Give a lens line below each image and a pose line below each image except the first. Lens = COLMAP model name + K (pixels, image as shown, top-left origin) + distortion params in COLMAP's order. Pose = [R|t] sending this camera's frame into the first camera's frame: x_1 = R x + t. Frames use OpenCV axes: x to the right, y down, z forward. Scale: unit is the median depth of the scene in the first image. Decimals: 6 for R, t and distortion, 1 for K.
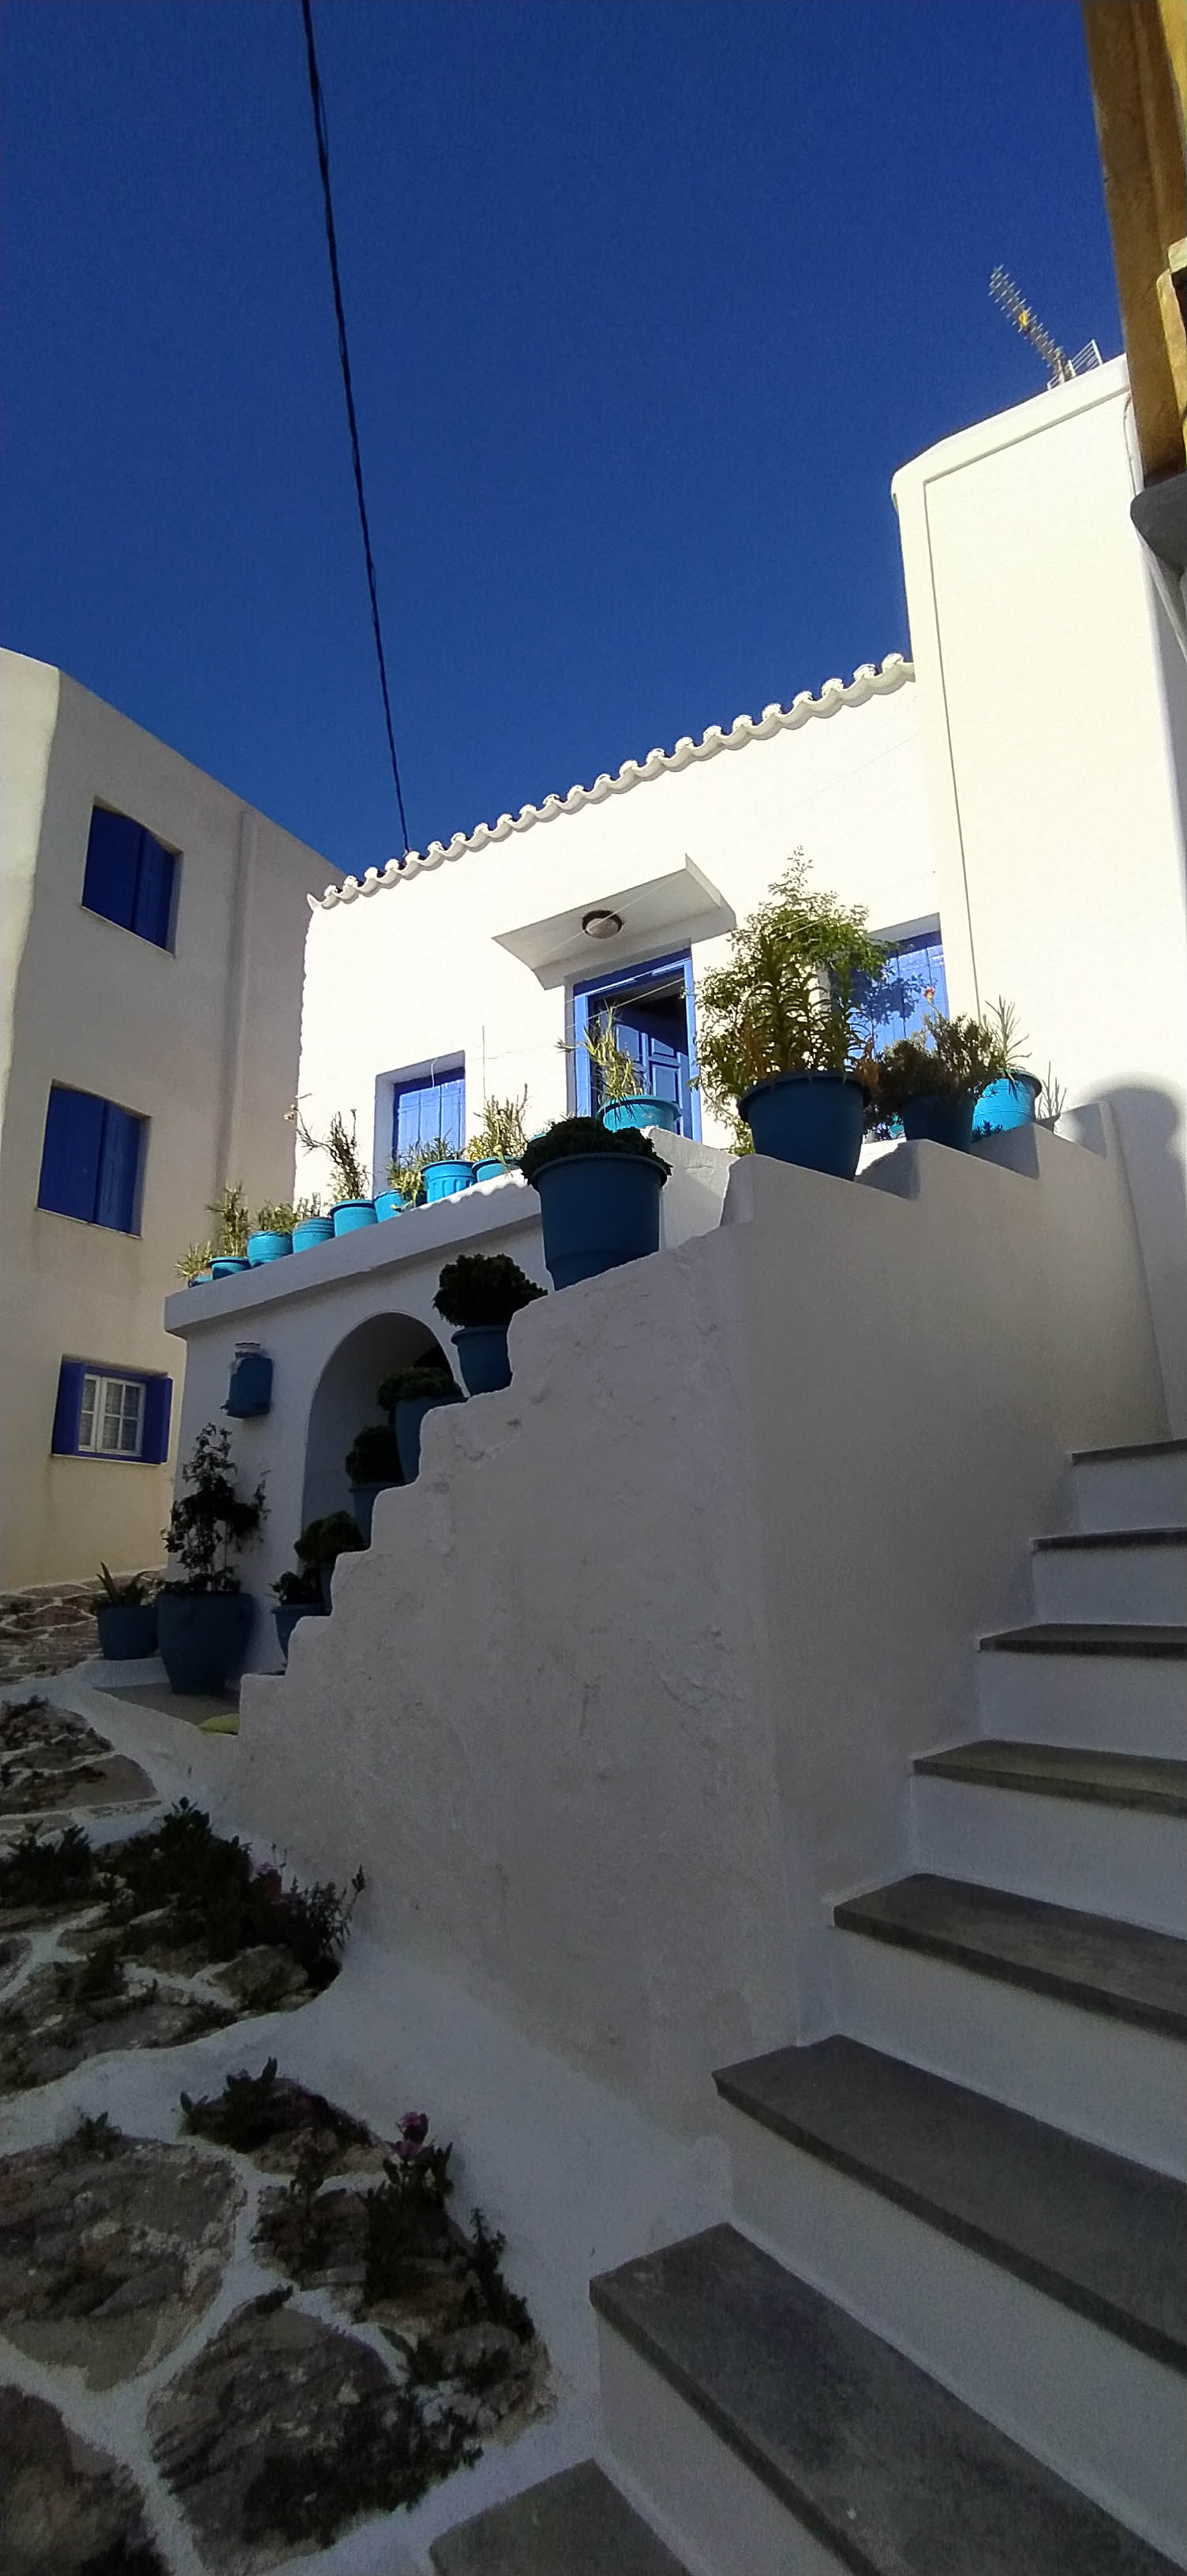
lens RADIAL K [[1184.7, 0, 593.5], [0, 1184.7, 1288.0], [0, 0, 1]] dist [-0.061133, 0.049252]
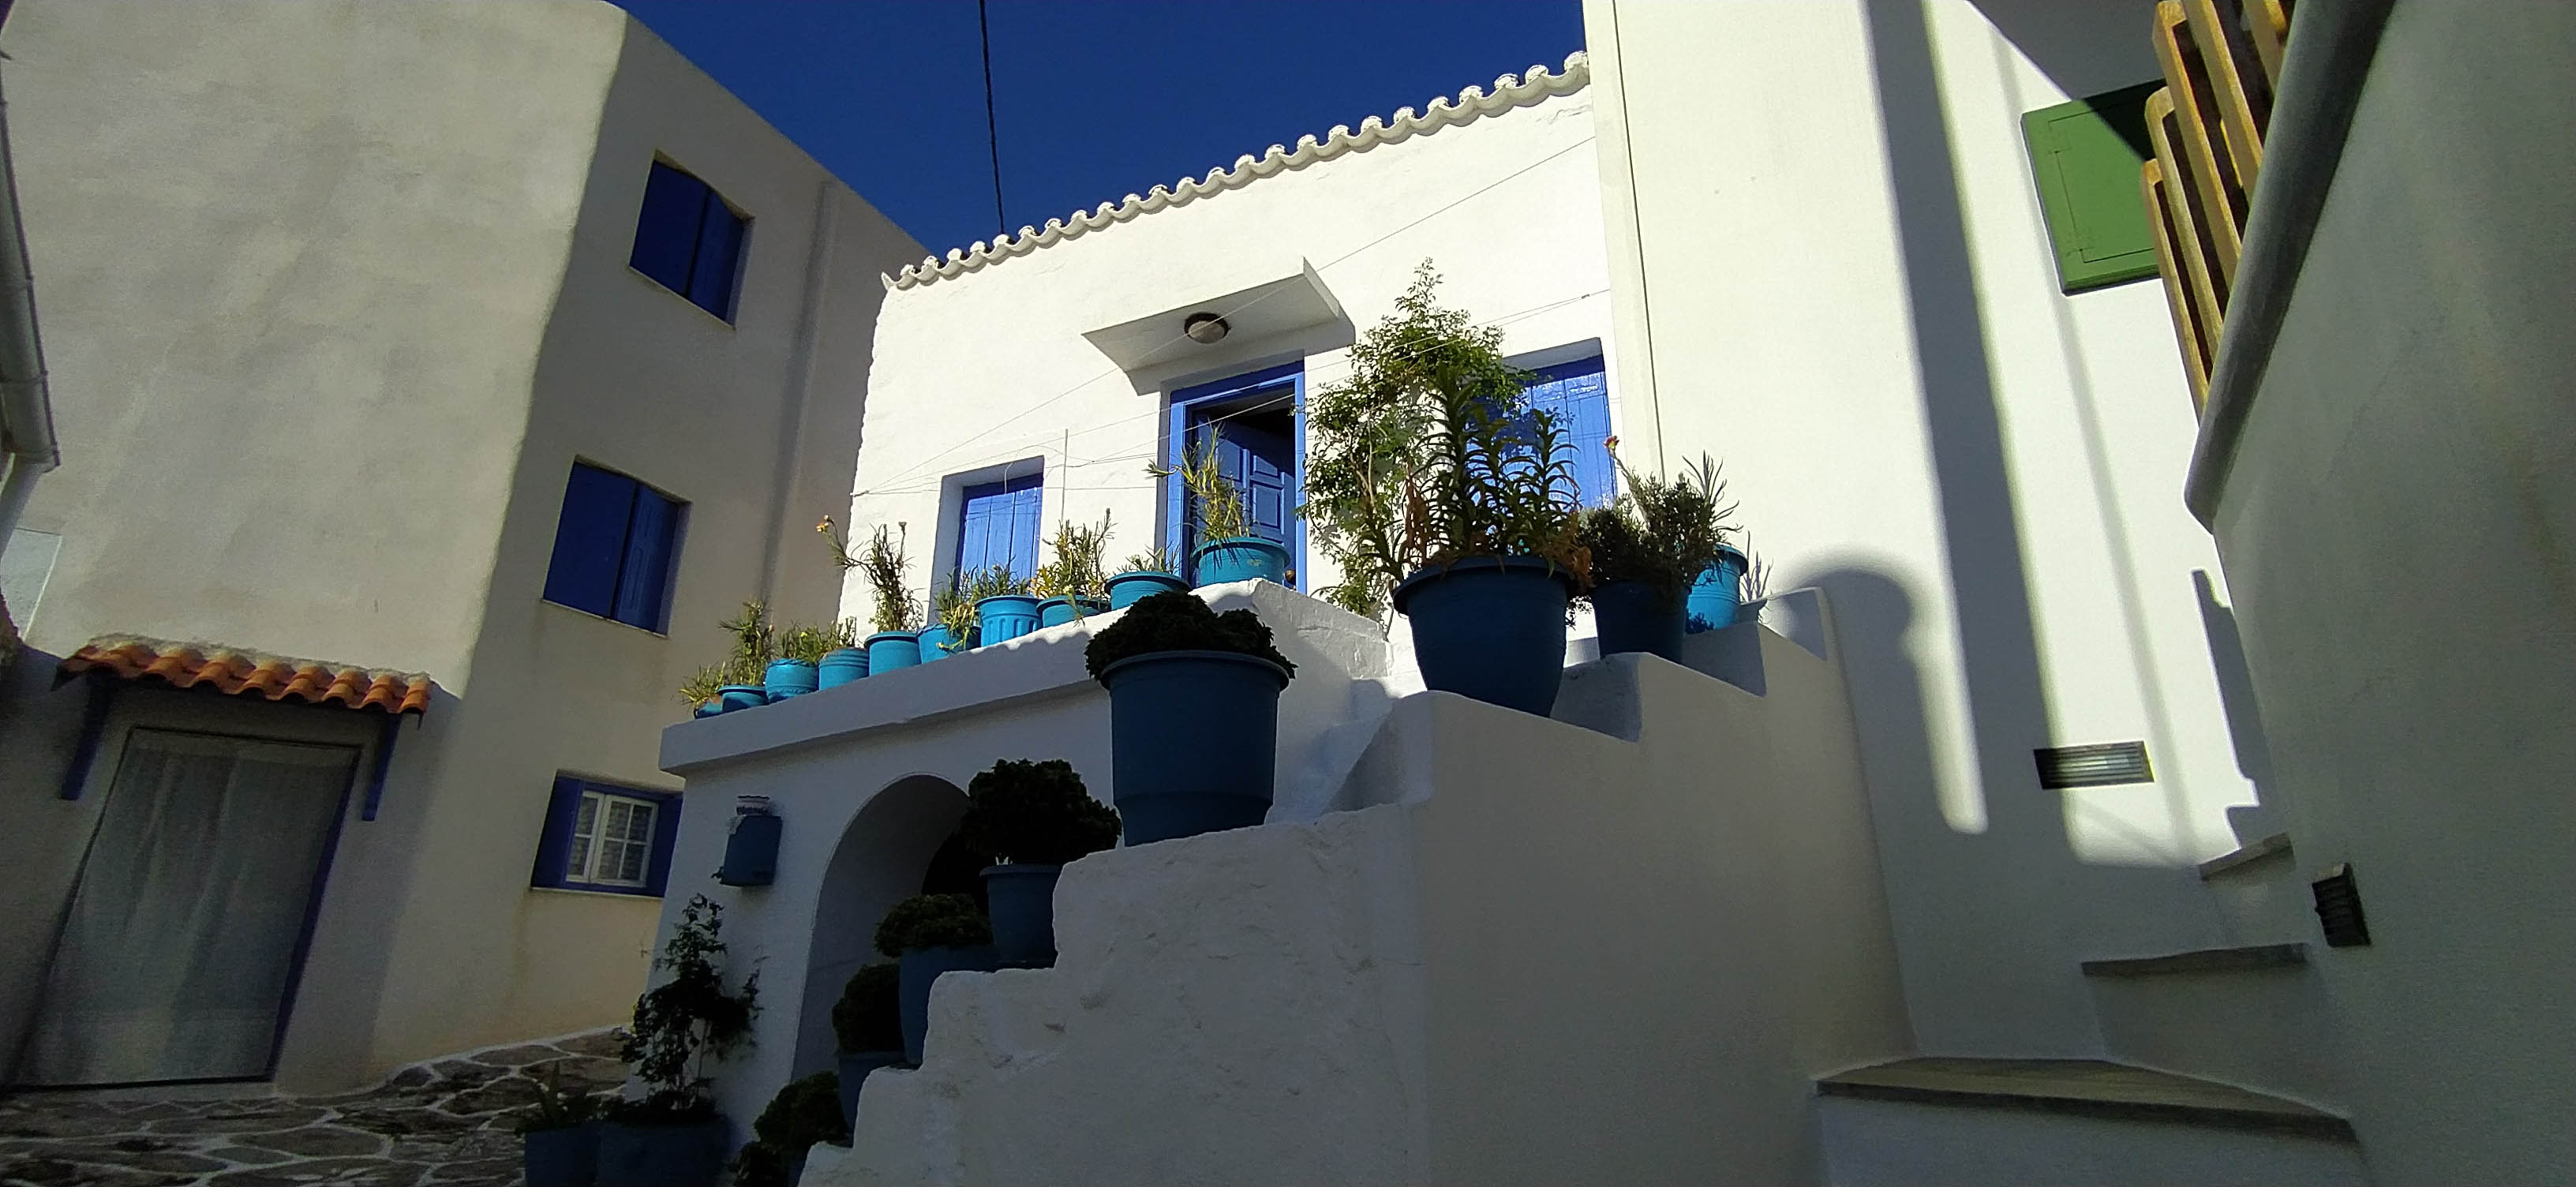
lens RADIAL K [[1184.7, 0, 1272.0], [0, 1184.7, 589.3], [0, 0, 1]] dist [-0.061133, 0.049252]
pose [[0.995374, 0.054260, 0.079285, -0.003964], [-0.047603, 0.995365, -0.083565, -0.039815], [-0.083452, 0.079404, 0.993343, 0.124067]]
